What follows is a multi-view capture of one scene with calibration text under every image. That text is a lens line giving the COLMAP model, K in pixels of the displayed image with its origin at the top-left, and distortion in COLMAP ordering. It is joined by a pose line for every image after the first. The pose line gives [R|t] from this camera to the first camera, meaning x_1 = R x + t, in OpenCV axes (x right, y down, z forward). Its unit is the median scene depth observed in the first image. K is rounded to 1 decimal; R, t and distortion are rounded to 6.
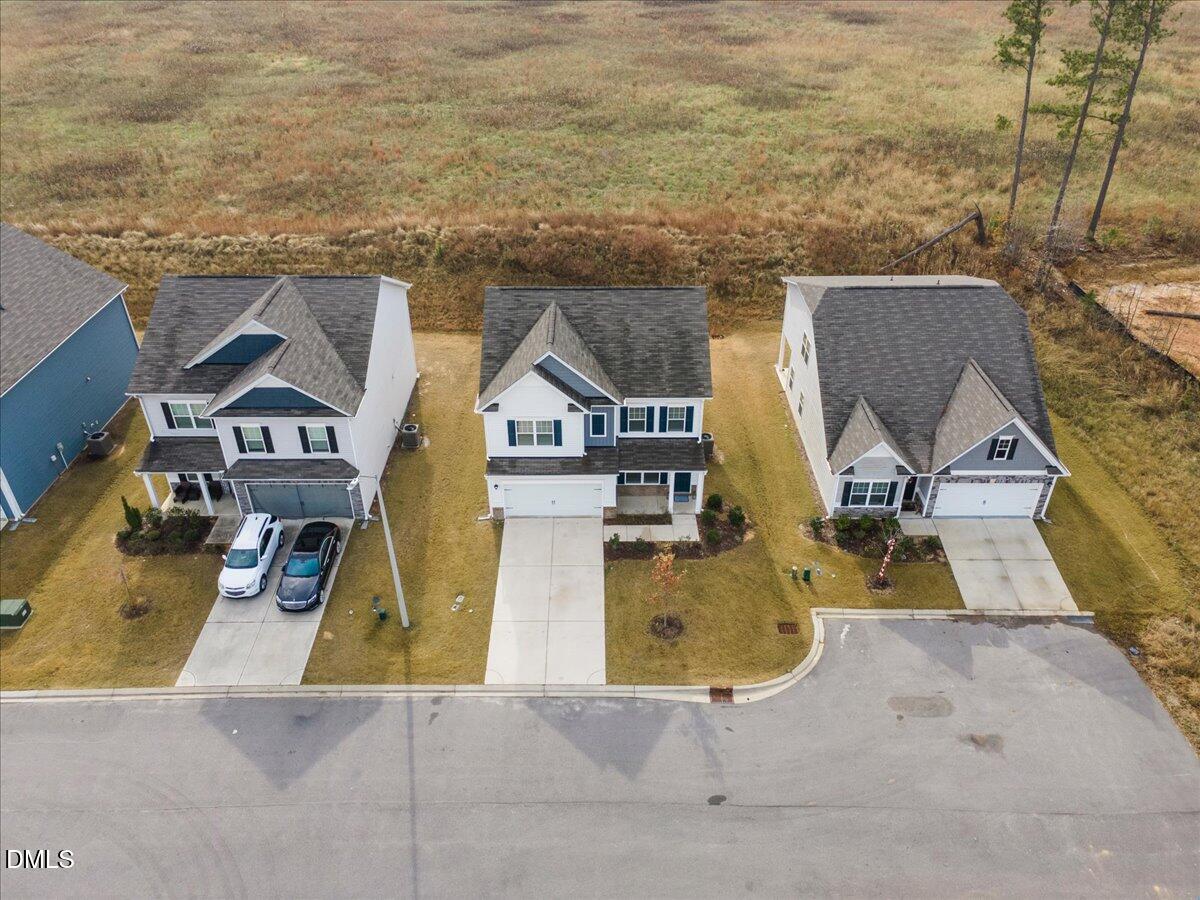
lens RADIAL K [[855.9, 0, 599.8], [0, 855.9, 355.8], [0, 0, 1]] dist [0.037059, 0.003832]
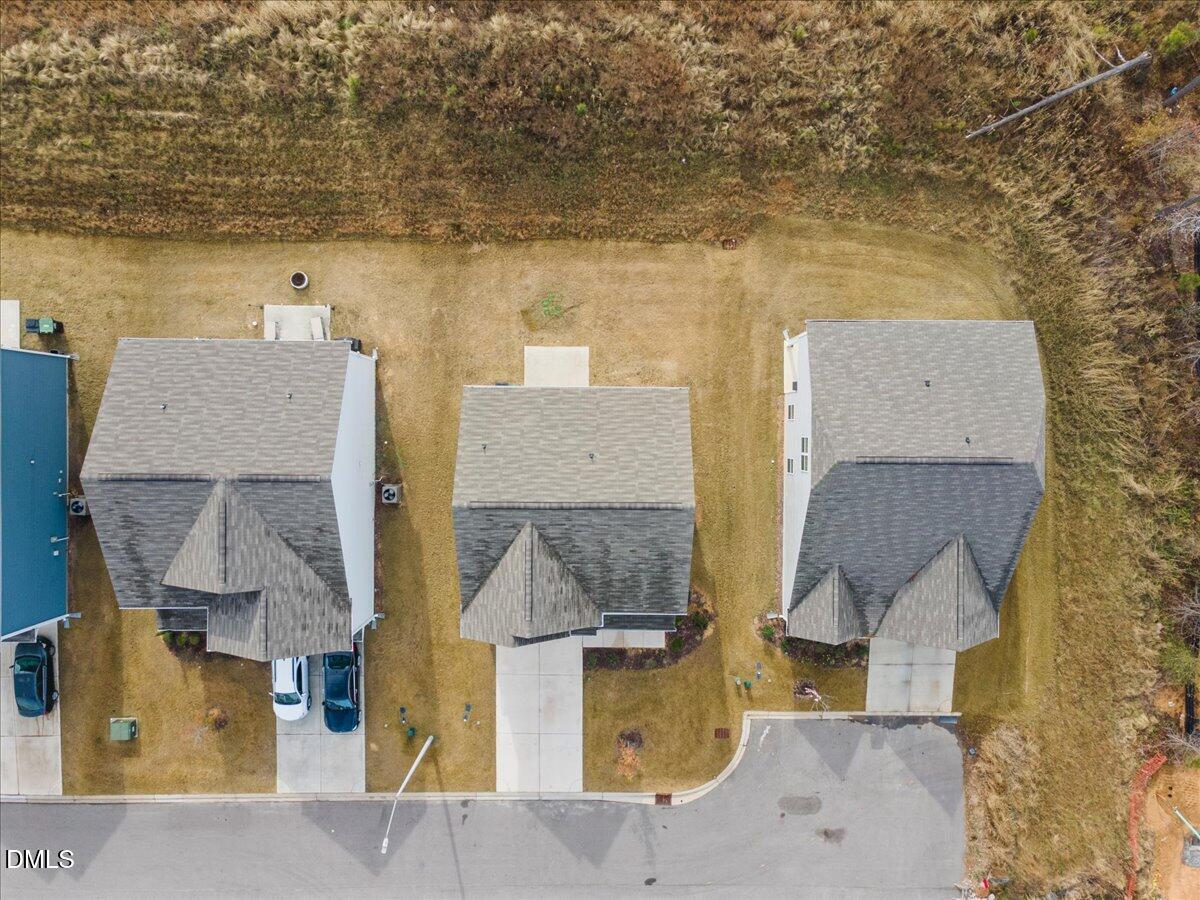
lens RADIAL K [[907.8, 0, 600.0], [0, 907.8, 450.0], [0, 0, 1]] dist [0.039149, 0.000222]
pose [[0.999896, 0.008249, 0.011807, 0.012112], [-0.014371, 0.515811, 0.856582, -1.072758], [0.000976, -0.856663, 0.515876, 0.638817]]
